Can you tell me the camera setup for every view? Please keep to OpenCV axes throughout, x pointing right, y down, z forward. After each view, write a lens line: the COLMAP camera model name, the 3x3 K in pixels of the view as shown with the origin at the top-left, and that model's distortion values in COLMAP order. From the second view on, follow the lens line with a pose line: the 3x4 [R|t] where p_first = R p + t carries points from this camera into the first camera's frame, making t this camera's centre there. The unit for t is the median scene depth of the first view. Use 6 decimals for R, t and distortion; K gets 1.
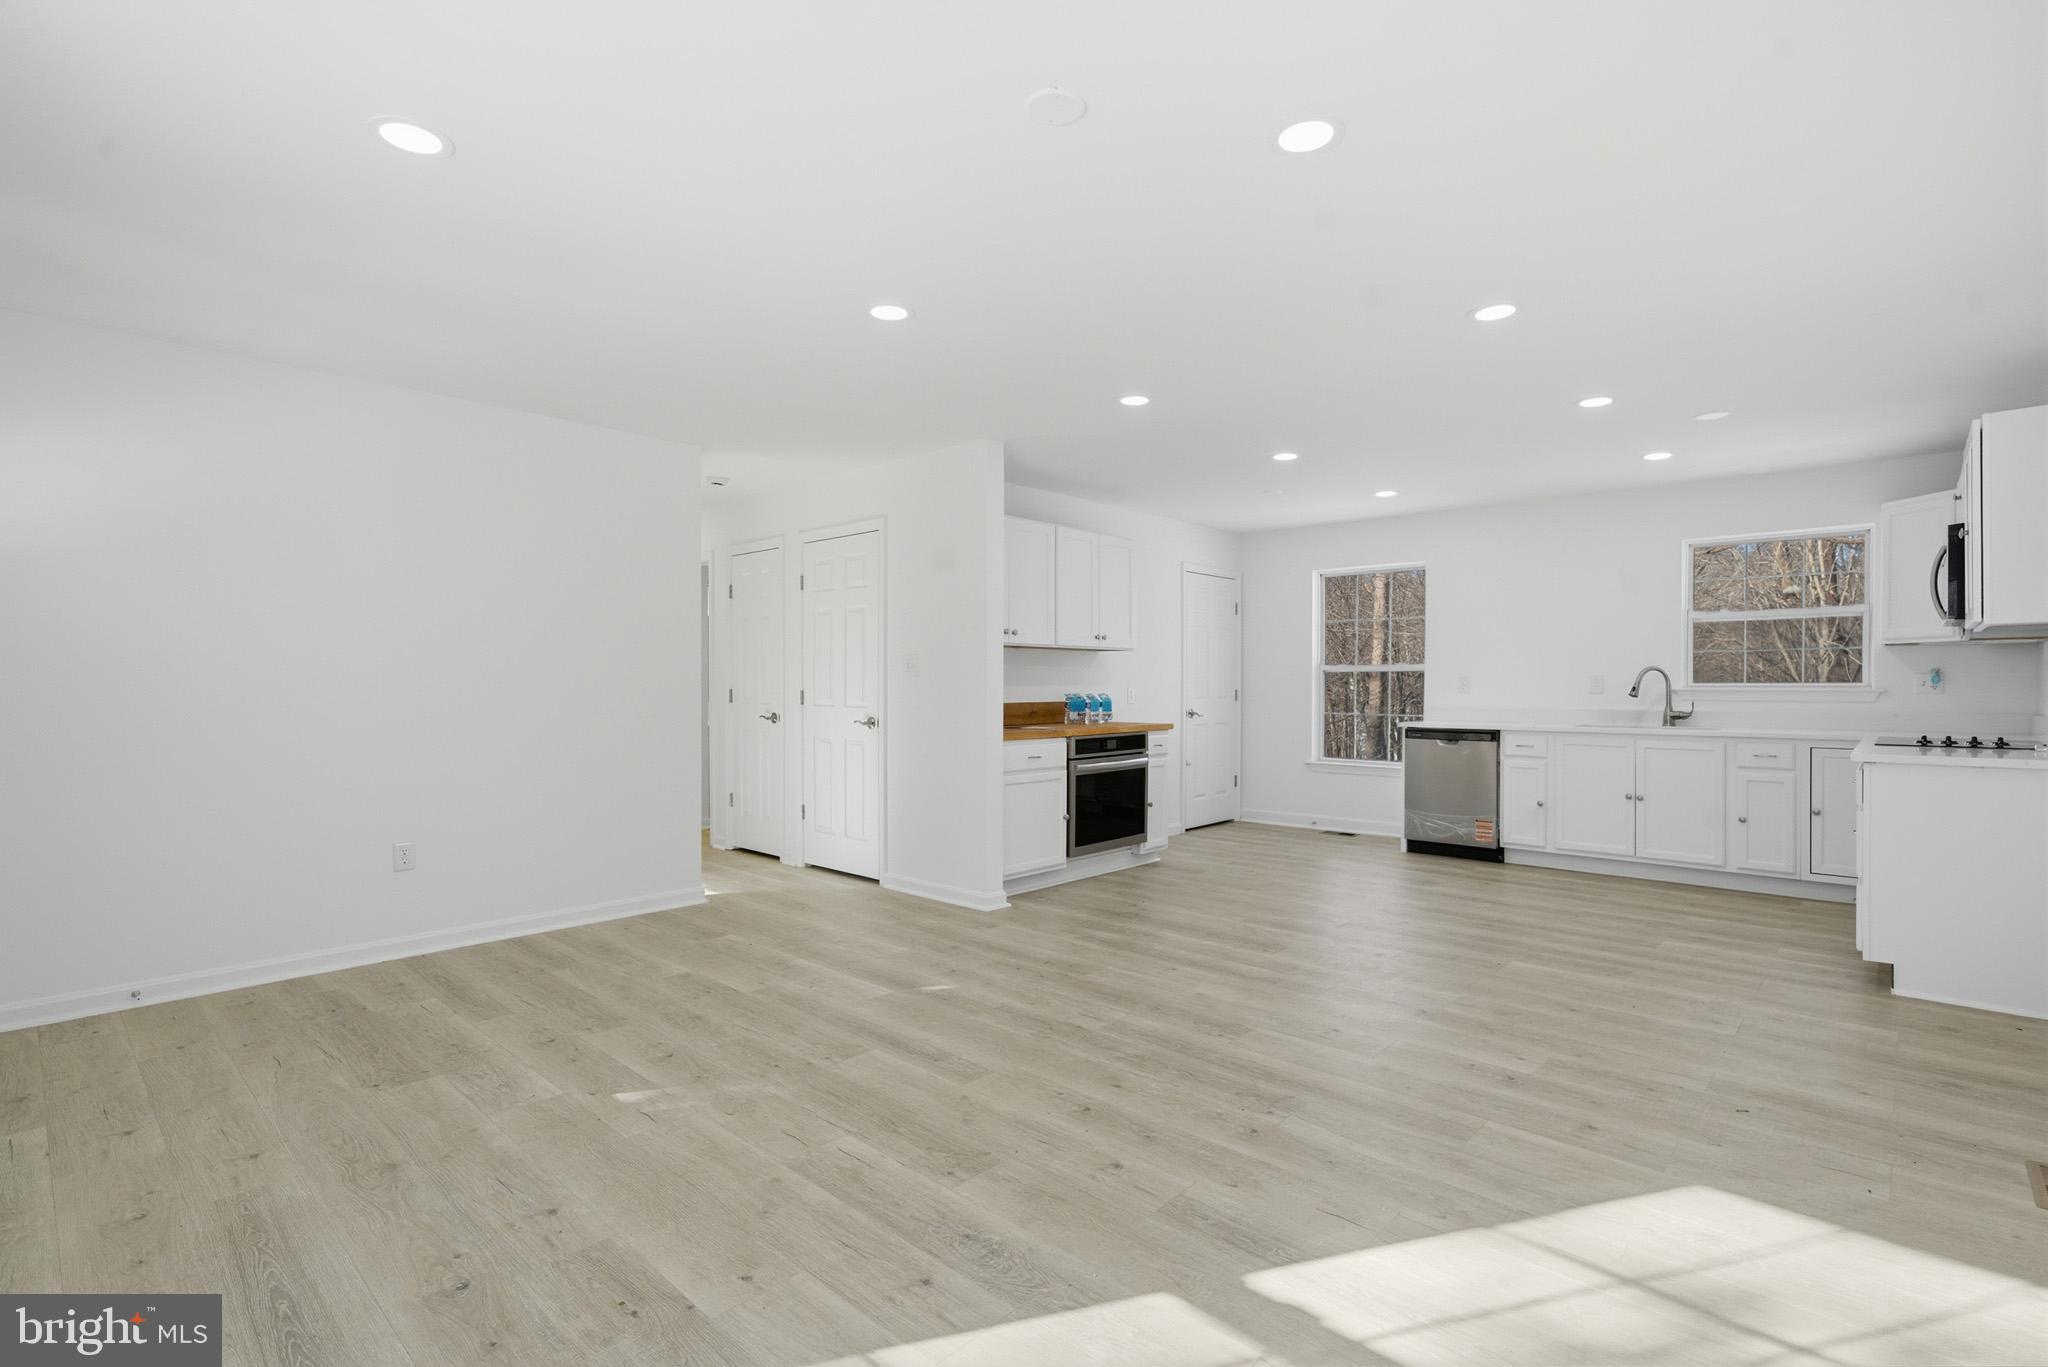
lens RADIAL K [[954.2, 0, 1021.5], [0, 954.2, 691.8], [0, 0, 1]] dist [-0.011345, 0.007276]
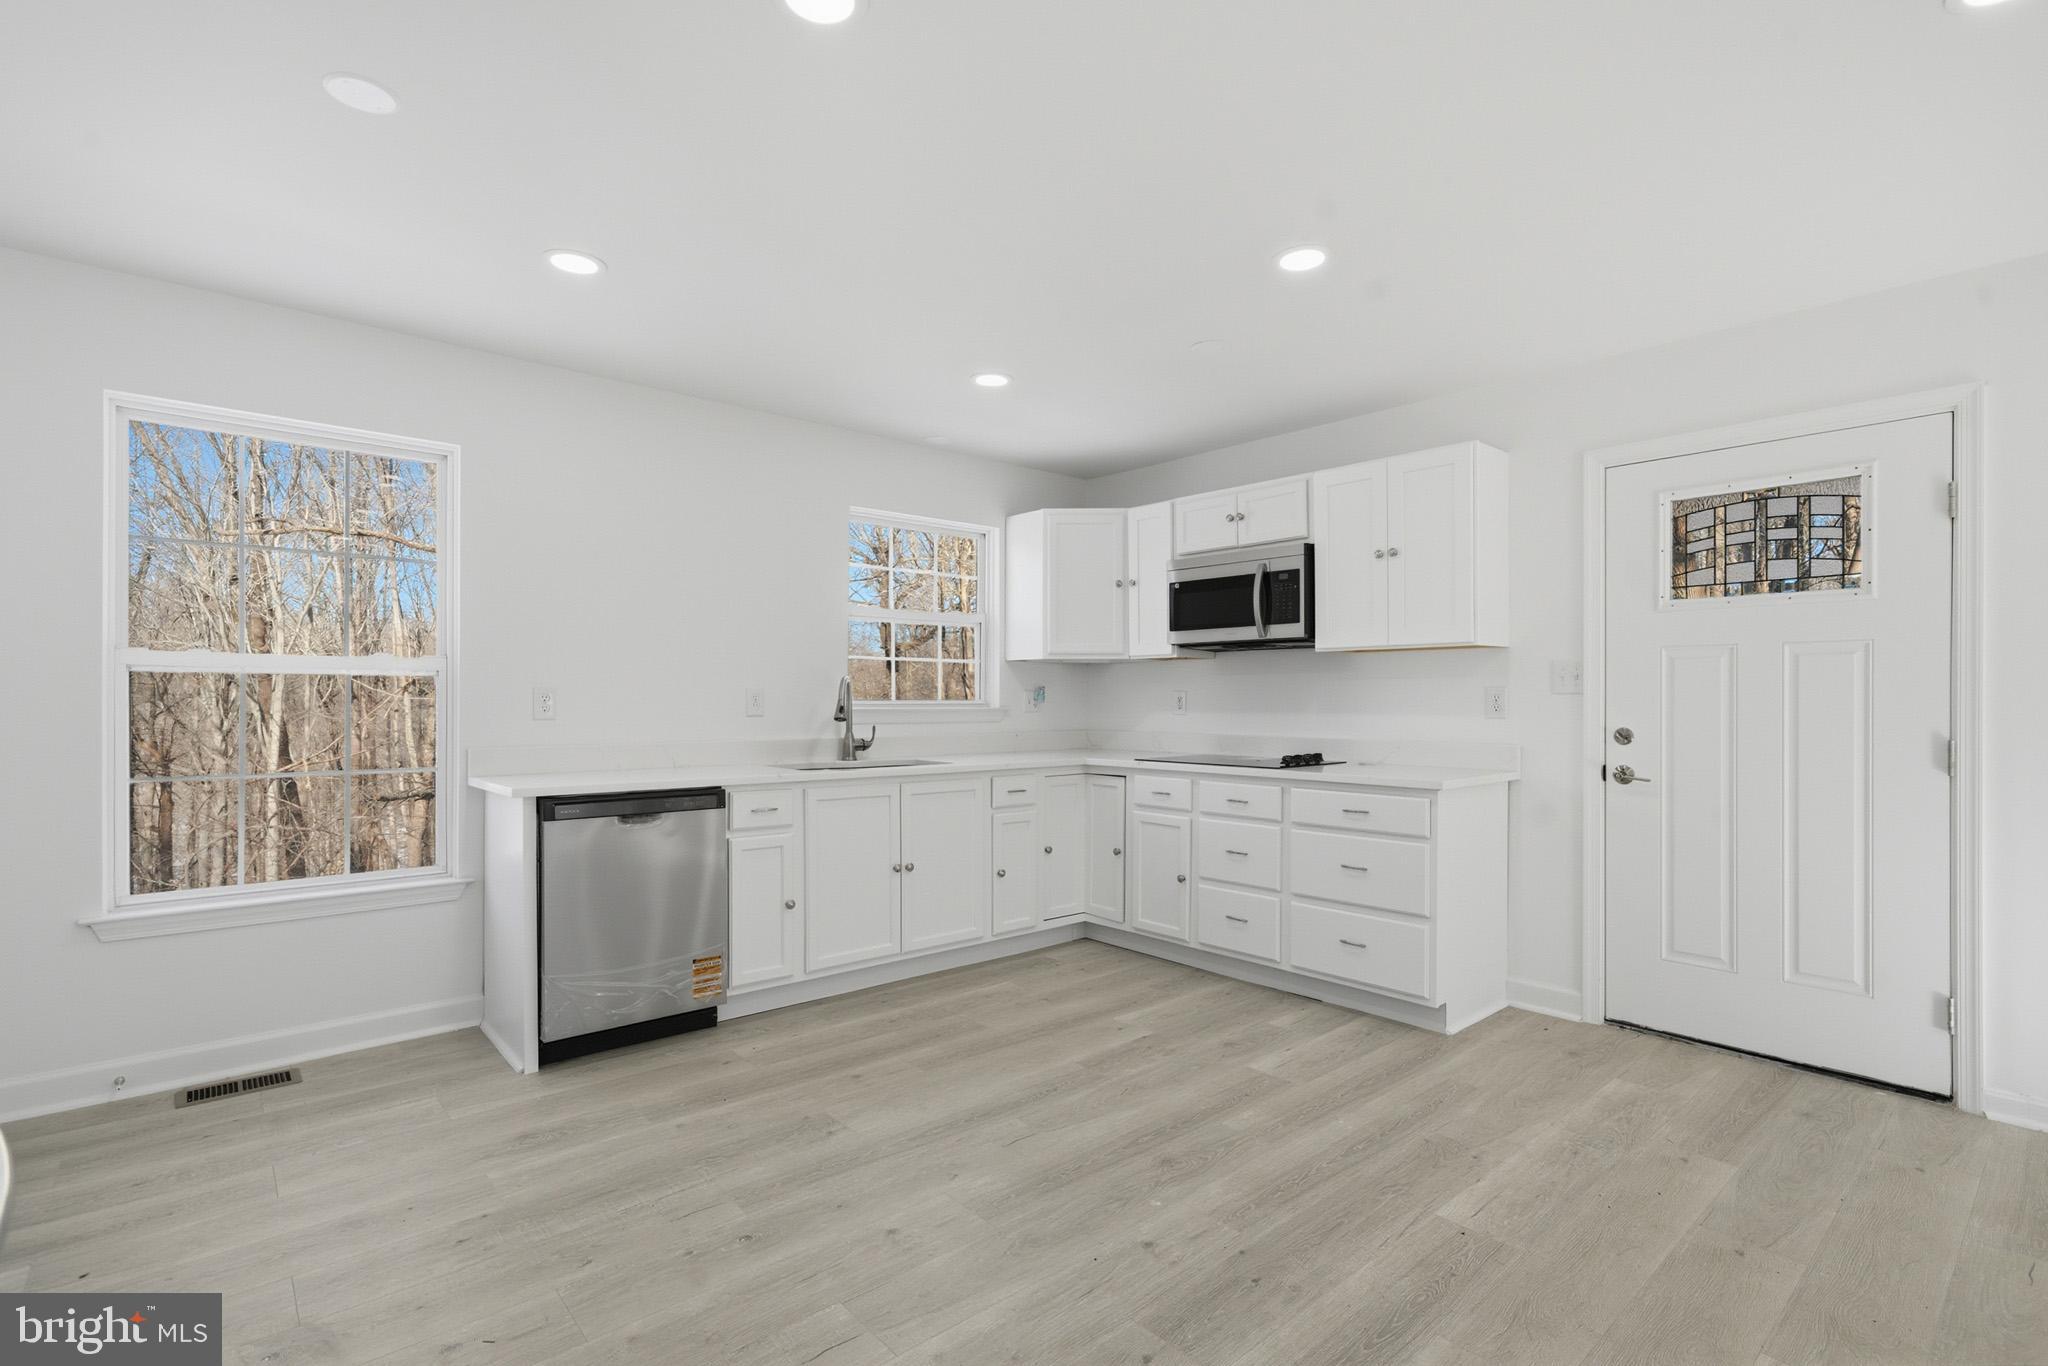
lens RADIAL K [[954.2, 0, 1032.2], [0, 954.2, 702.5], [0, 0, 1]] dist [-0.011345, 0.007276]
pose [[0.092792, -0.002355, 0.995683, -0.032323], [0.007785, 0.999968, 0.001640, -0.008604], [-0.995655, 0.007599, 0.092807, 0.875796]]
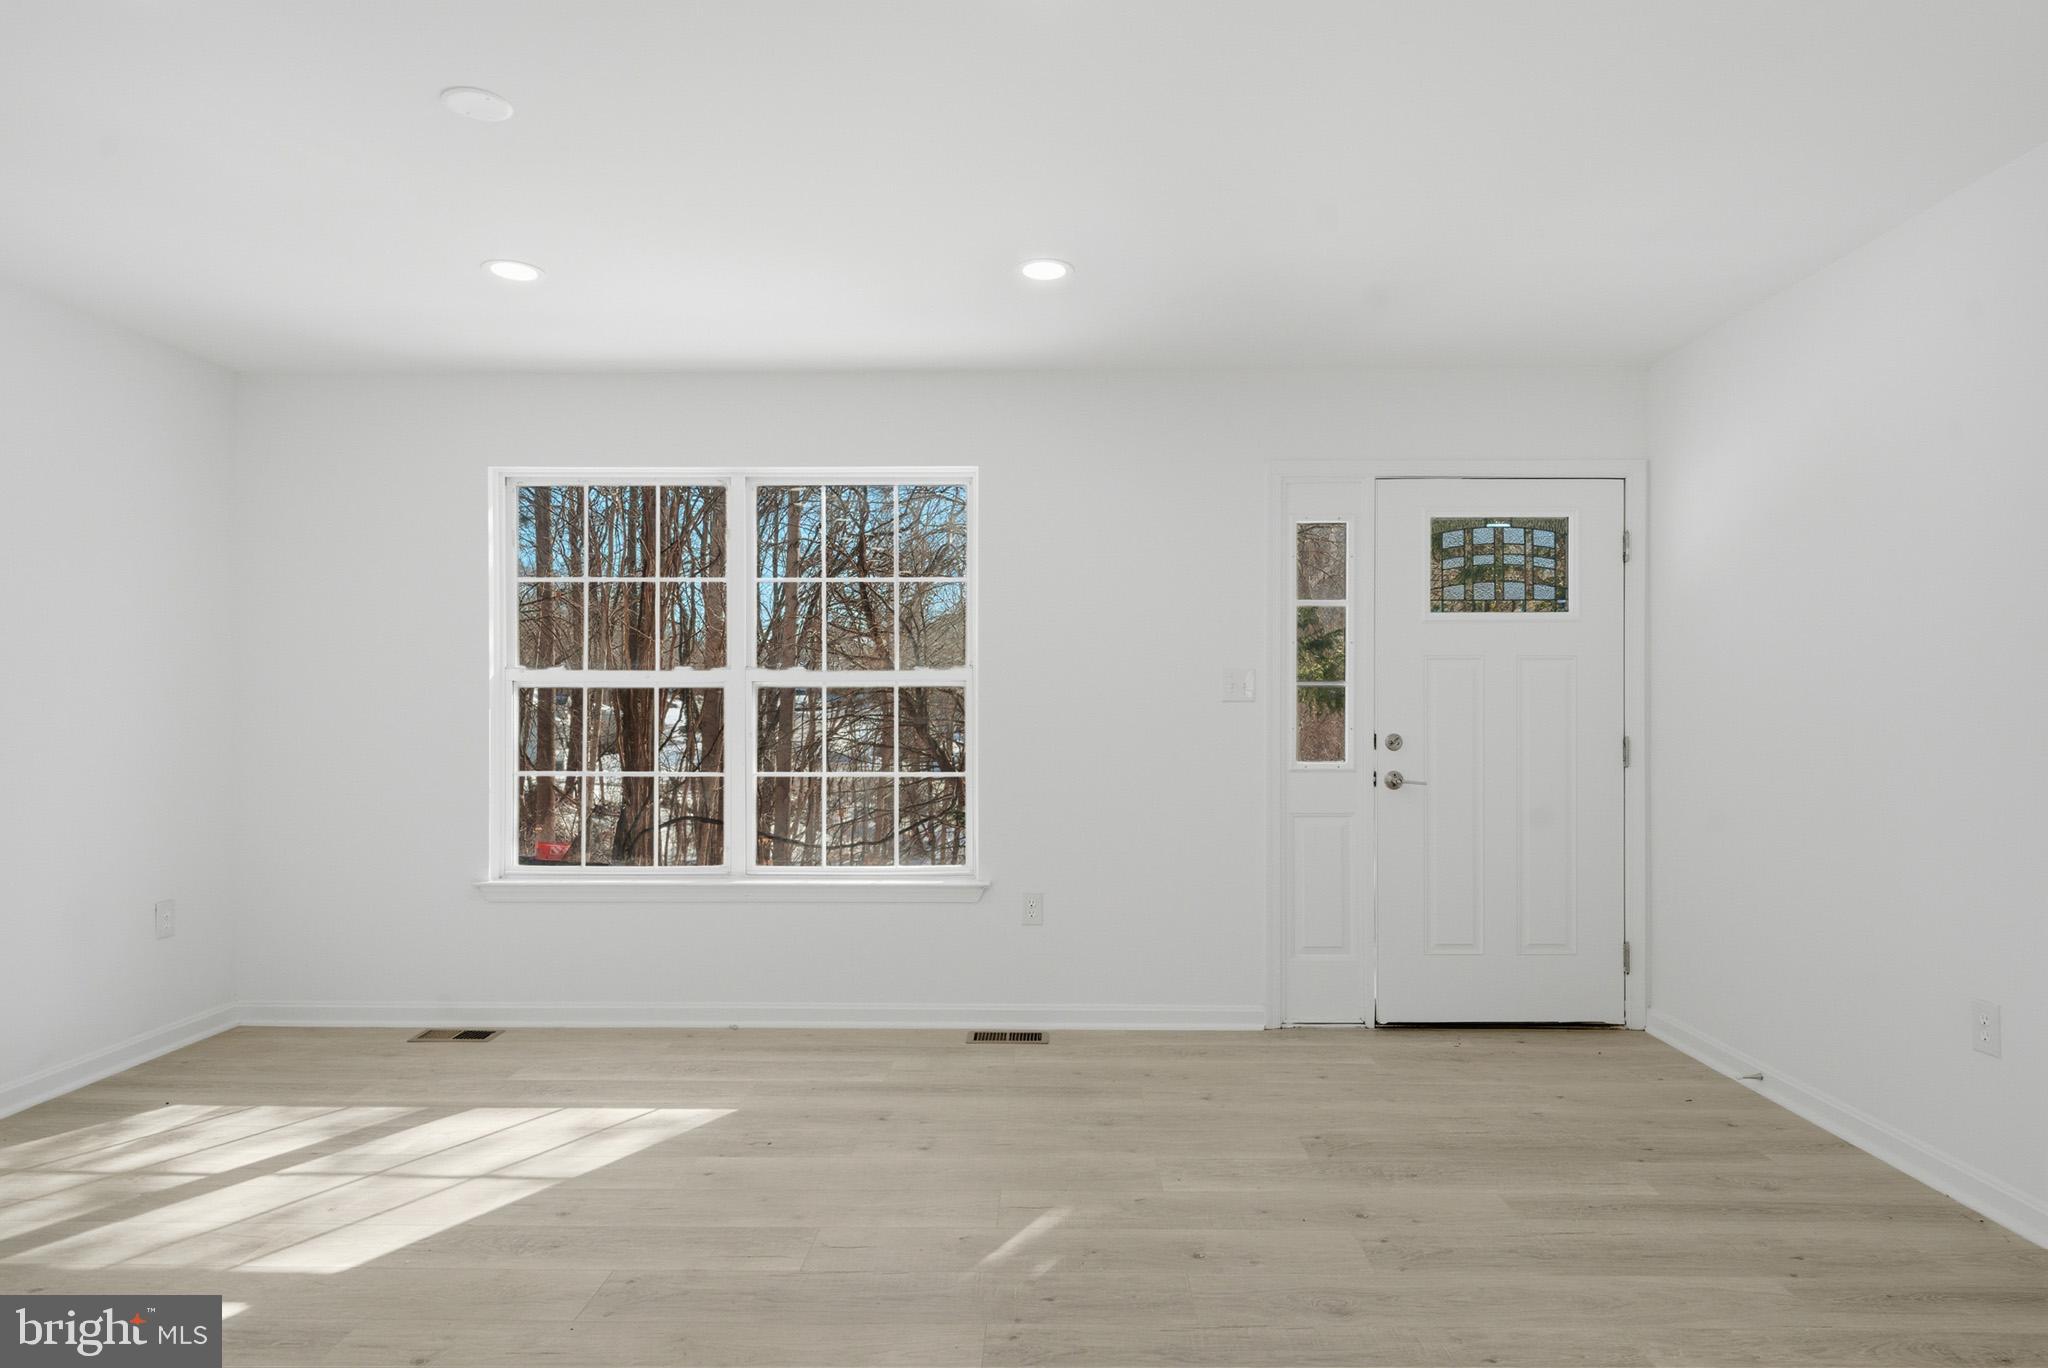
lens RADIAL K [[1146.0, 0, 1035.1], [0, 1146.0, 695.7], [0, 0, 1]] dist [0.001208, -0.003645]
pose [[-0.737004, -0.006144, -0.675861, 0.151431], [-0.007141, 0.999974, -0.001303, -0.009170], [0.675851, 0.003866, -0.737028, 0.850792]]
